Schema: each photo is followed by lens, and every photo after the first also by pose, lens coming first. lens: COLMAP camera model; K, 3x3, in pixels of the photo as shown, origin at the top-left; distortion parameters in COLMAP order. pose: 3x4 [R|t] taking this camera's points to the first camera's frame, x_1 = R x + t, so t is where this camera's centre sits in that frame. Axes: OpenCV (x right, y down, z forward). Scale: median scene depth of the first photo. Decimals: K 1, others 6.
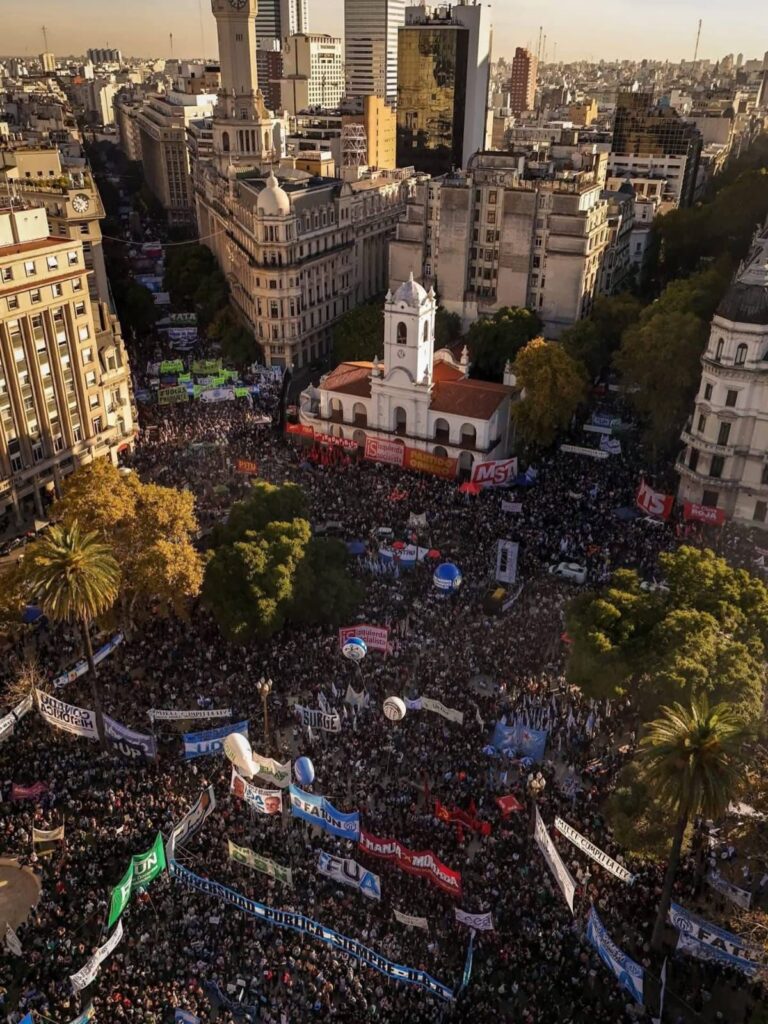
lens RADIAL K [[846.0, 0, 382.9], [0, 846.0, 528.1], [0, 0, 1]] dist [0.160987, -0.261595]
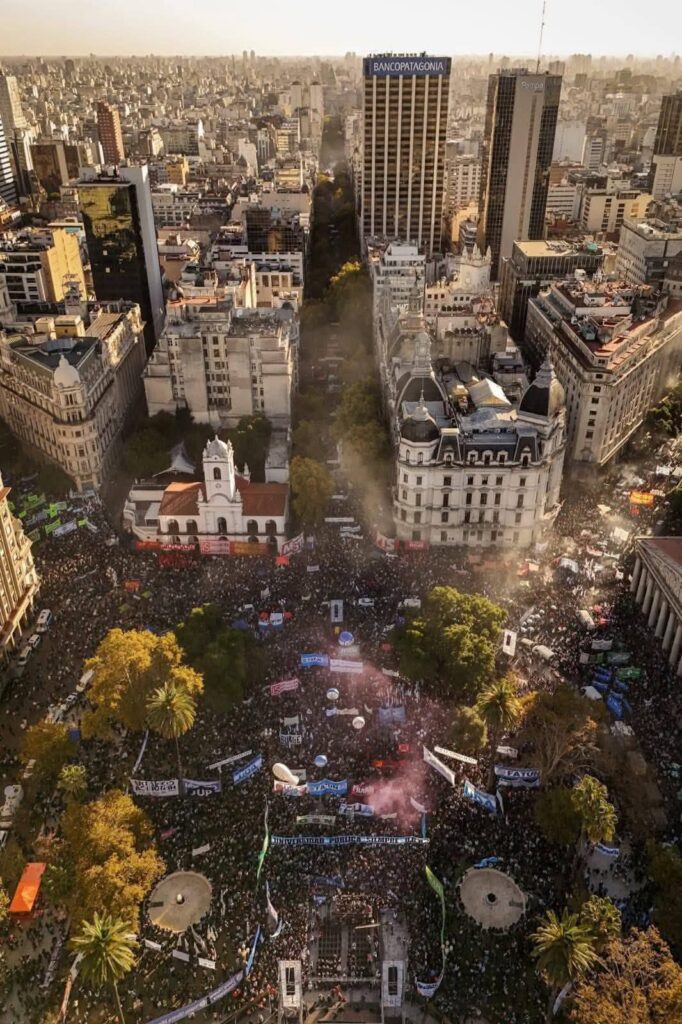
lens RADIAL K [[804.2, 0, 341.0], [0, 804.2, 512.0], [0, 0, 1]] dist [0.102671, -0.001044]
pose [[0.895492, -0.232163, 0.379729, -0.318067], [0.212788, 0.972674, 0.092879, -0.231703], [-0.390916, -0.002370, 0.920423, -0.378798]]
